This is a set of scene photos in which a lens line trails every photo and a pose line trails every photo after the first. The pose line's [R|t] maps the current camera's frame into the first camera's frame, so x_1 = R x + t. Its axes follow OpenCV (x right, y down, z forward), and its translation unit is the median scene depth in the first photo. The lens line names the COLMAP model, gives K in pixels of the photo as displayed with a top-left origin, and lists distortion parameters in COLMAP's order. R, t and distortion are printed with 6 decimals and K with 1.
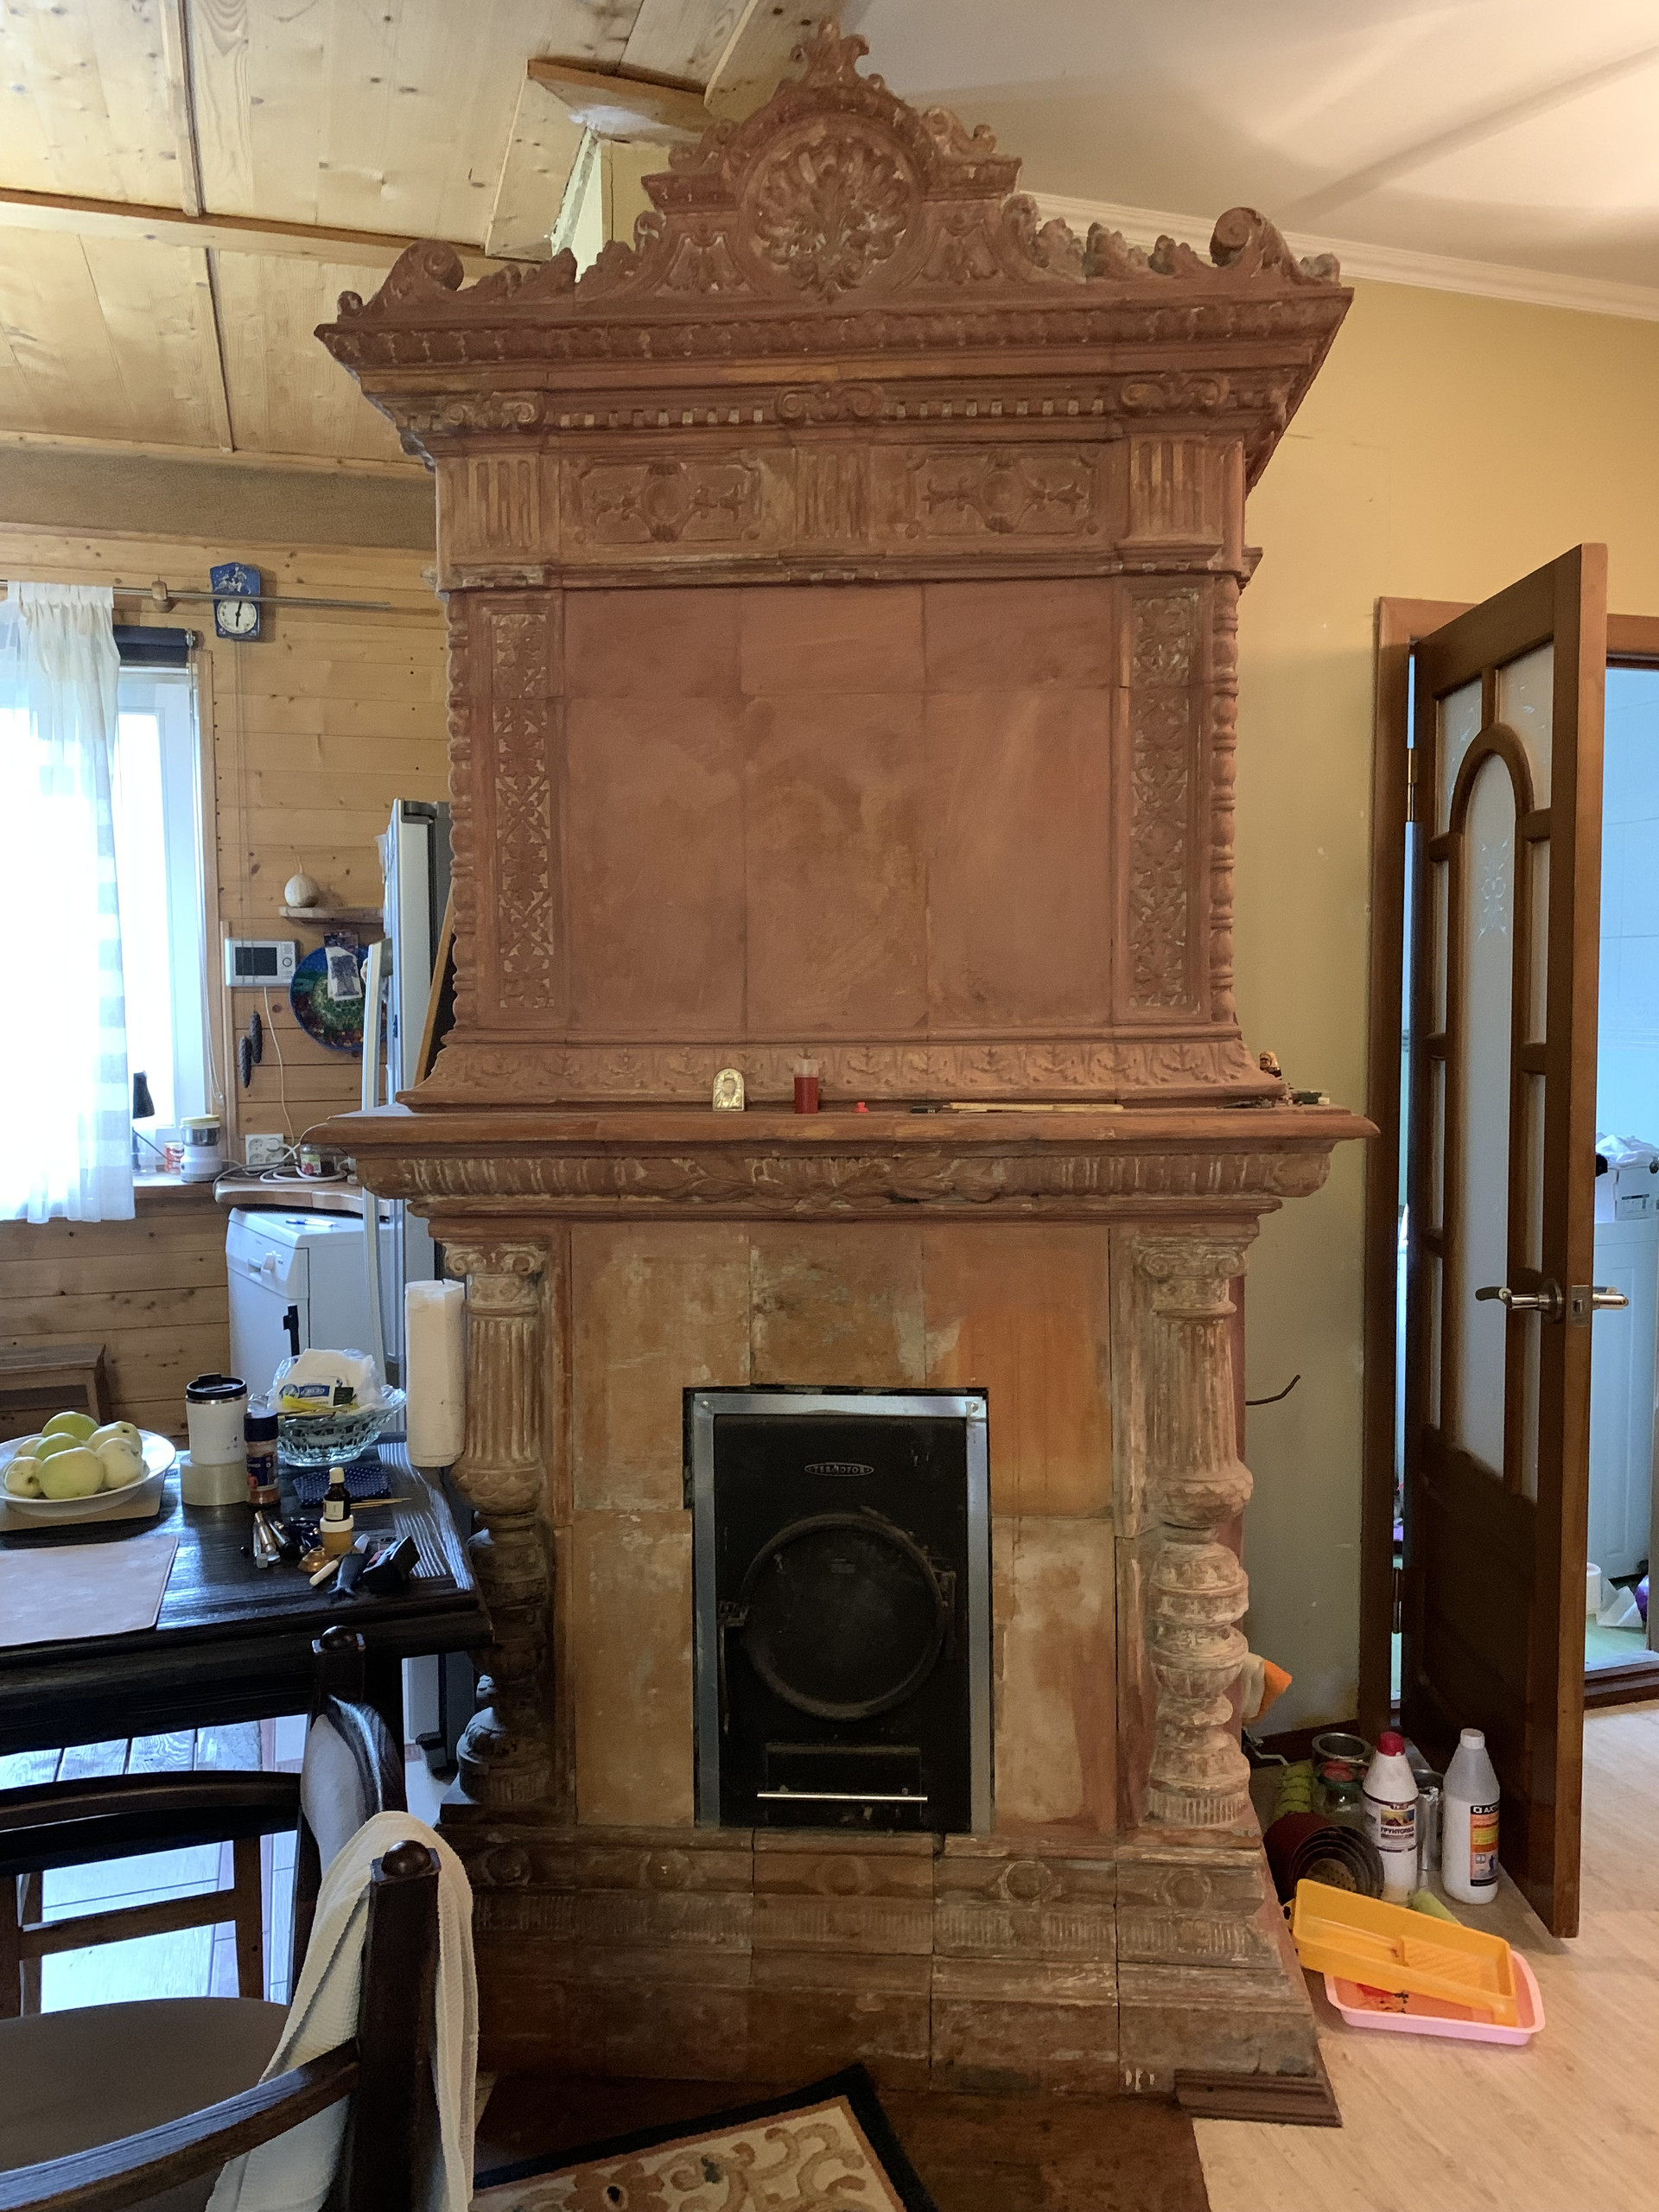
lens RADIAL K [[1632.4, 0, 829.5], [0, 1632.4, 1106.0], [0, 0, 1]] dist [0.074366, -0.144905]
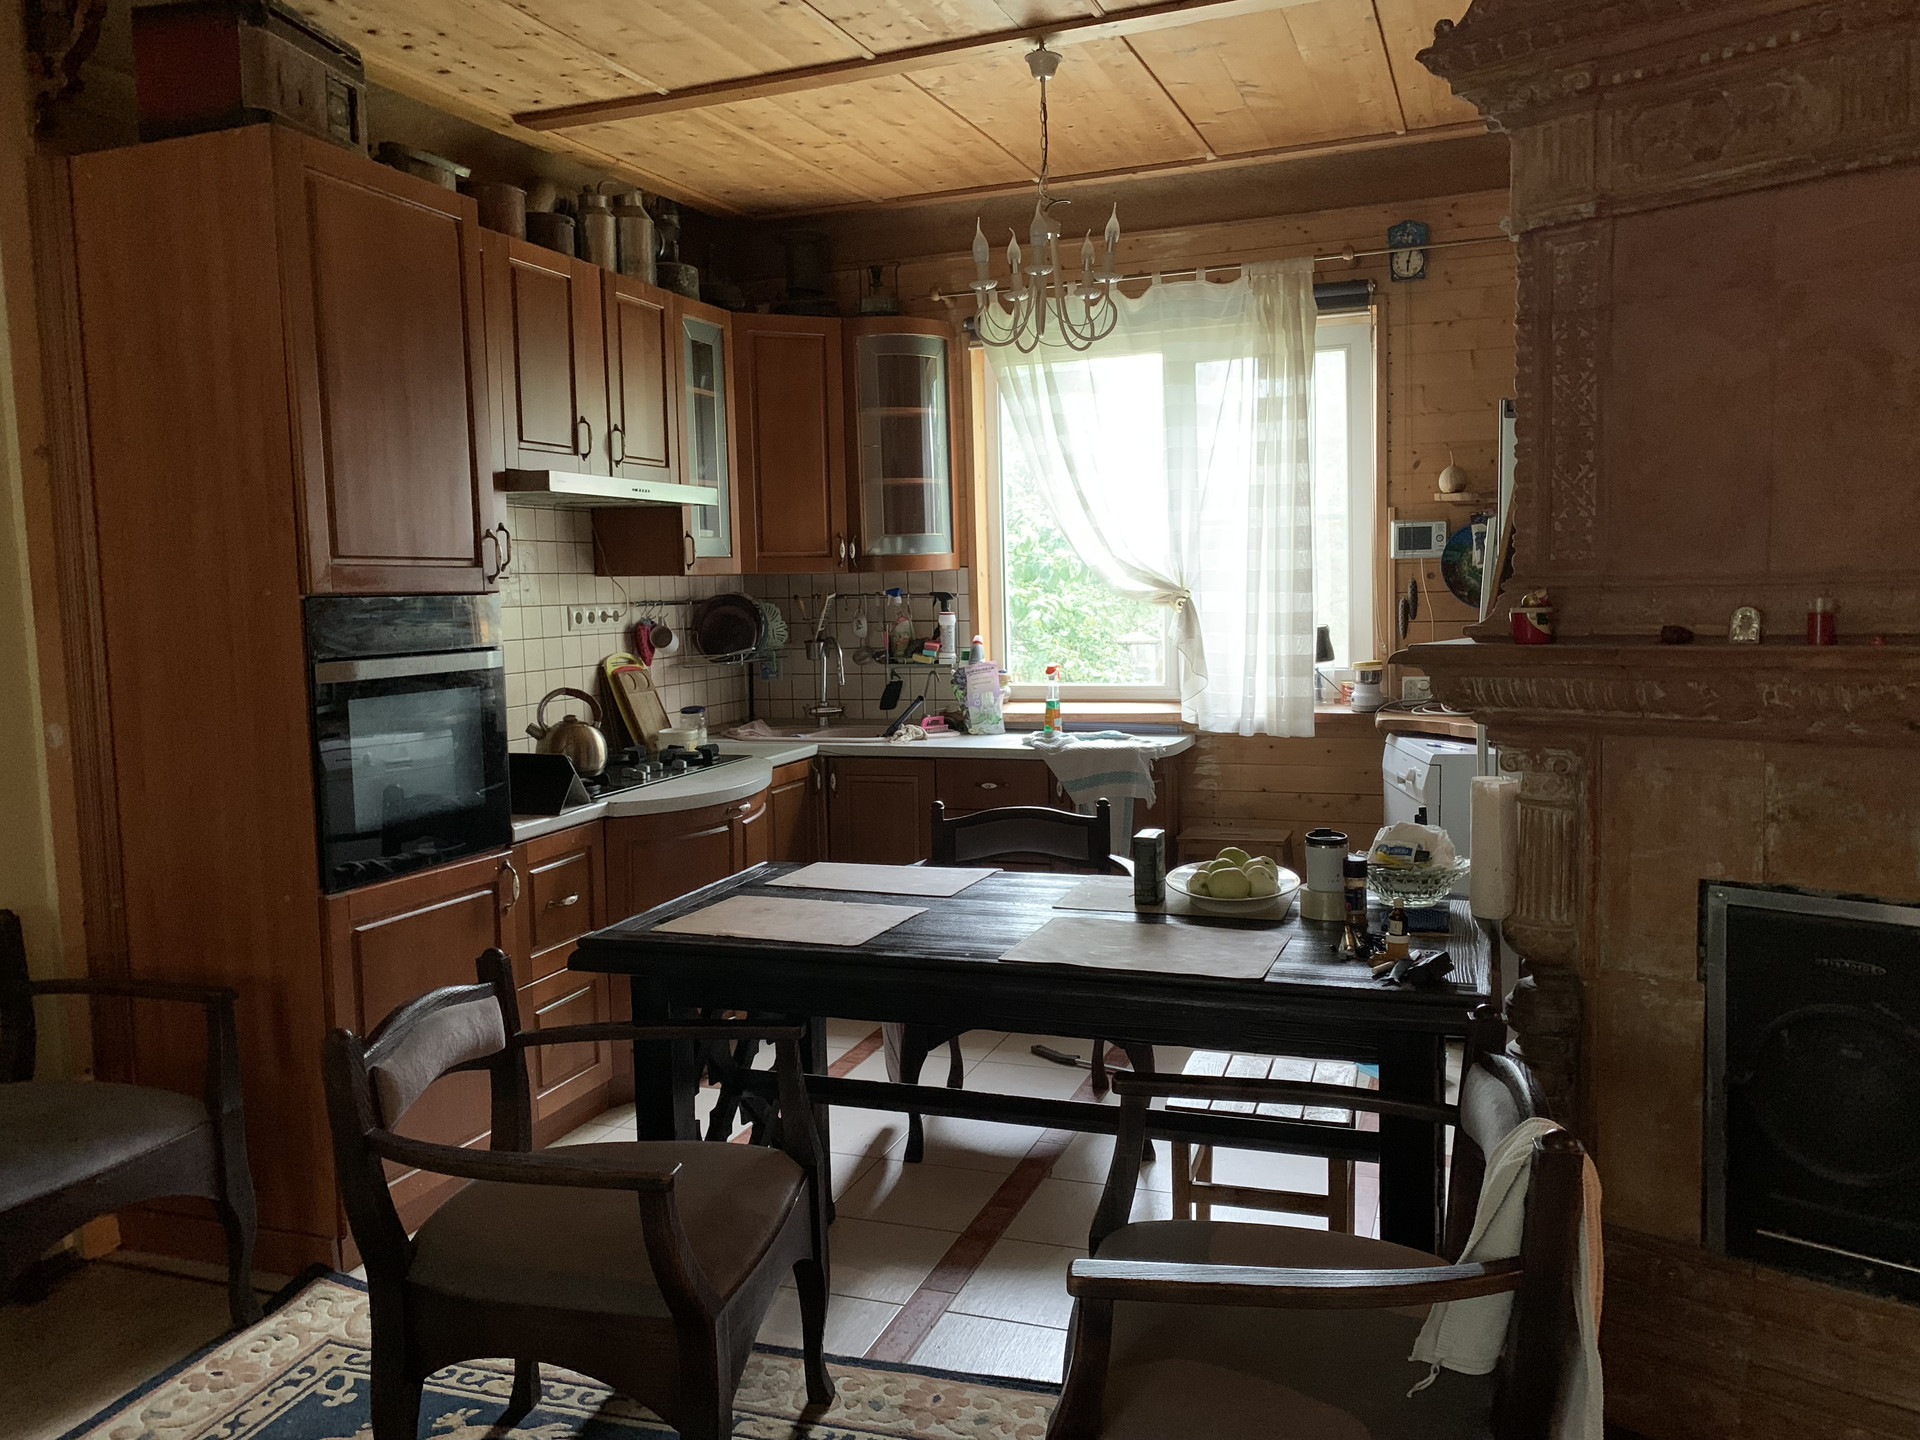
lens RADIAL K [[1443.3, 0, 960.0], [0, 1443.3, 720.0], [0, 0, 1]] dist [-0.172791, 0.123327]
pose [[0.781307, 0.030646, -0.623394, 0.108488], [-0.008789, 0.999235, 0.038107, 0.023210], [0.624085, -0.024294, 0.780978, -0.106572]]
